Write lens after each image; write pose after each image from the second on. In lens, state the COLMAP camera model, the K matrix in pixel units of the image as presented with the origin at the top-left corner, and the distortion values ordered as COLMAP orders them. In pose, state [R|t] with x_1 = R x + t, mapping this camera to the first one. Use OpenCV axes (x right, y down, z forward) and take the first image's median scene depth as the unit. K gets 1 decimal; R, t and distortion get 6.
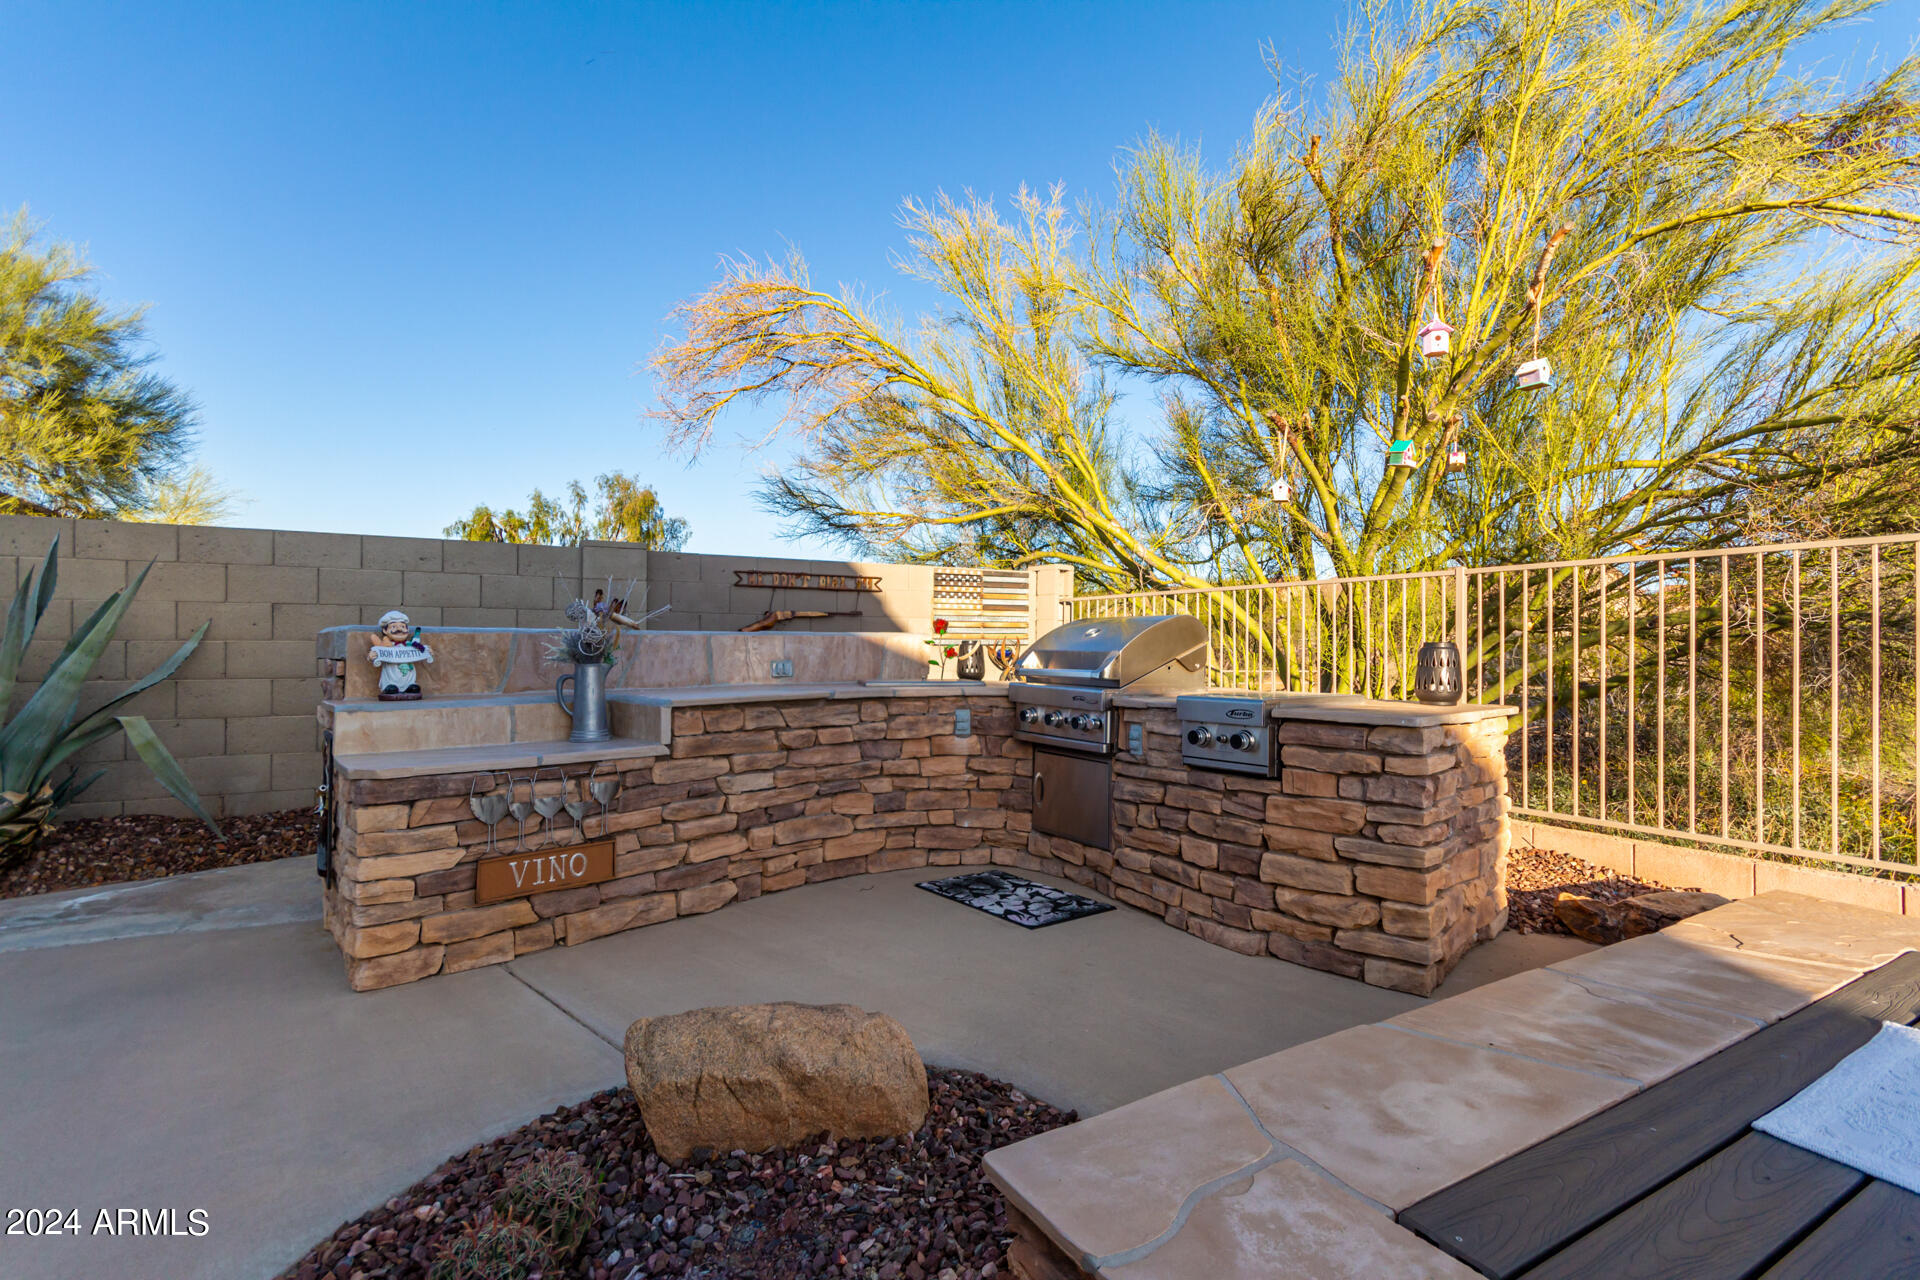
lens RADIAL K [[904.8, 0, 968.5], [0, 904.8, 651.2], [0, 0, 1]] dist [0.003144, 0.000573]
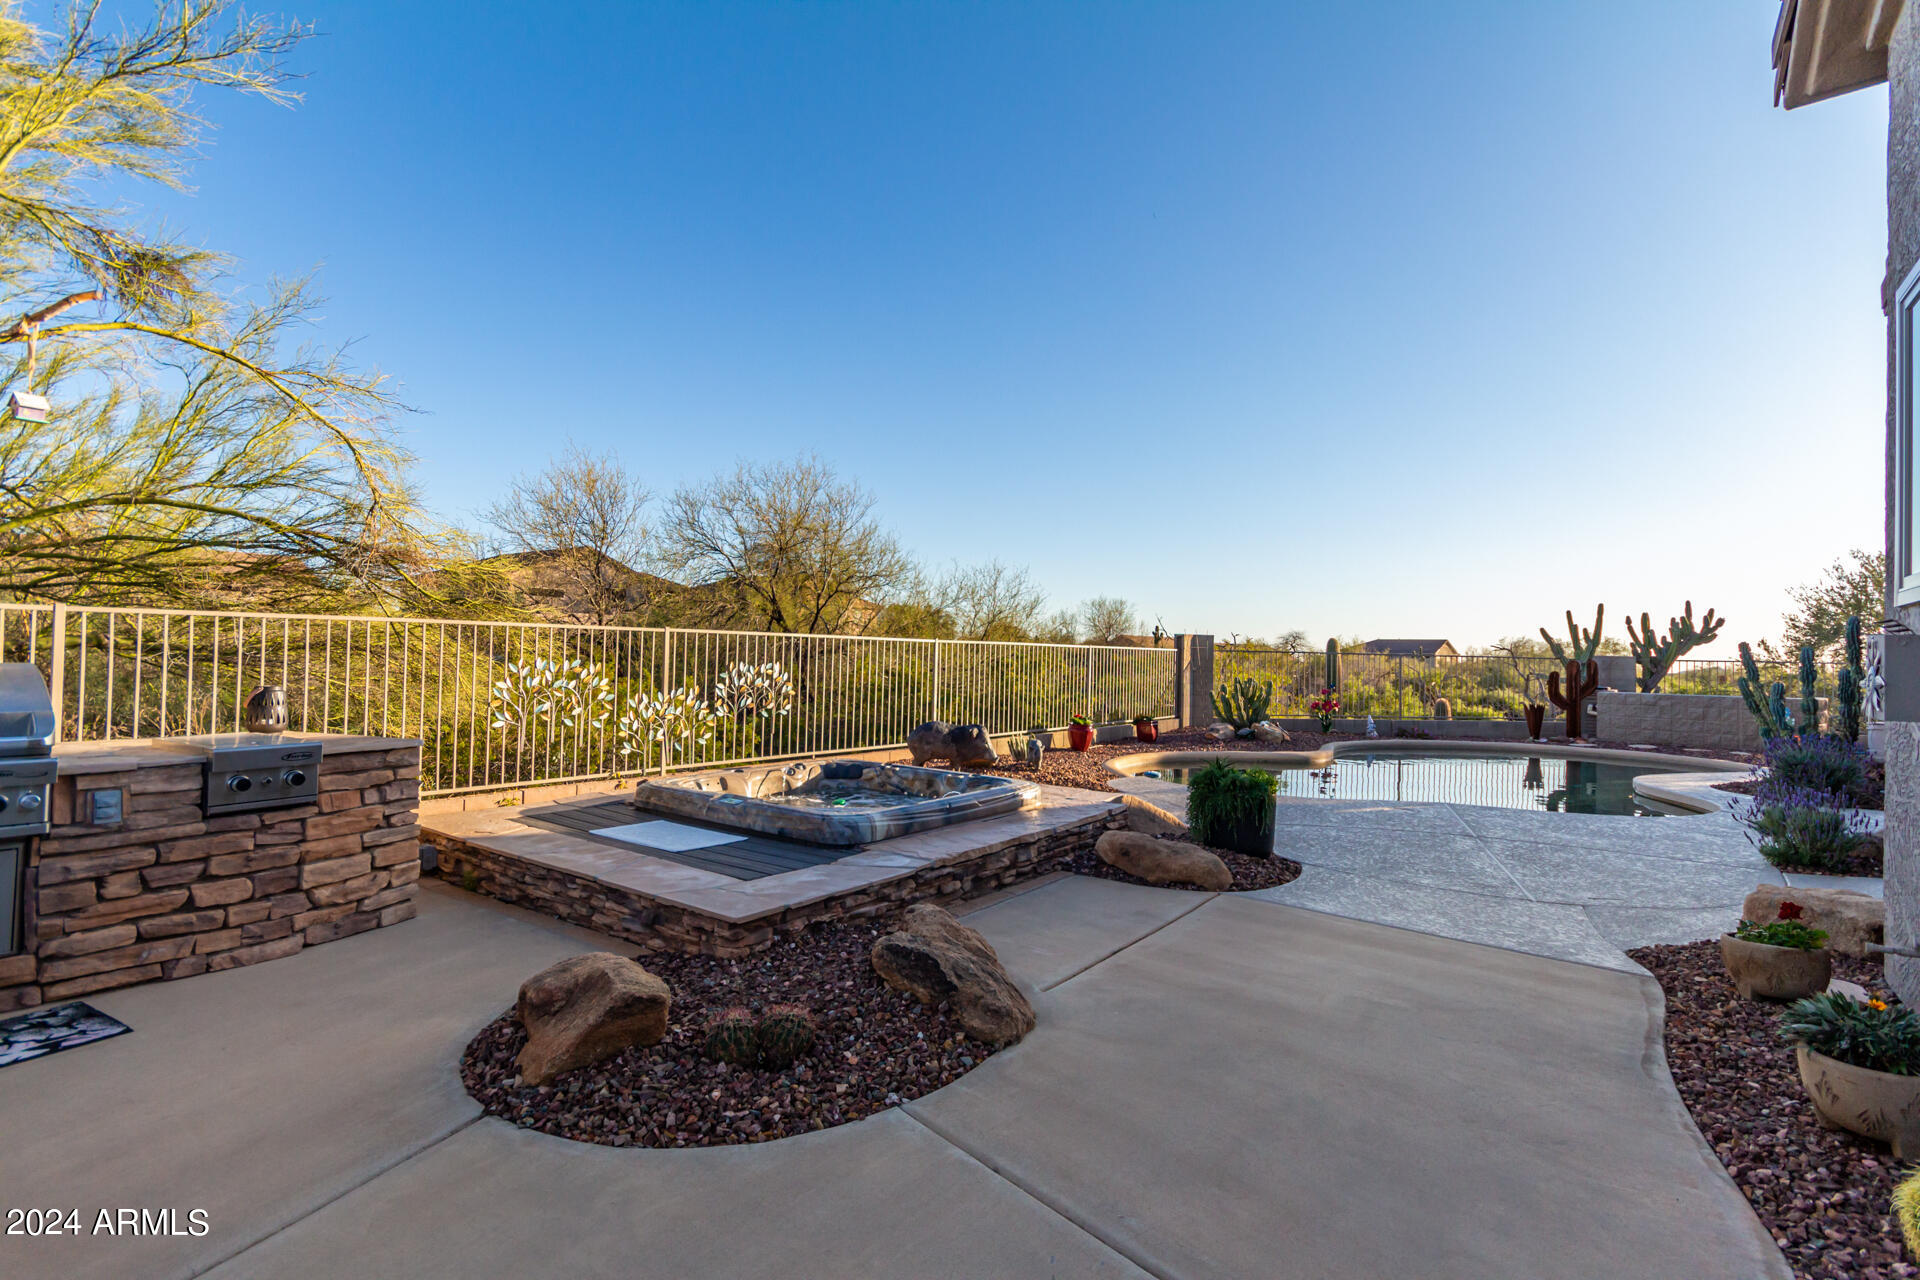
lens RADIAL K [[904.8, 0, 961.3], [0, 904.8, 643.7], [0, 0, 1]] dist [0.003144, 0.000573]
pose [[-0.389958, 0.006850, 0.920807, -1.173126], [-0.010373, 0.999876, -0.011832, -0.075951], [-0.920774, -0.014166, -0.389839, 0.665911]]
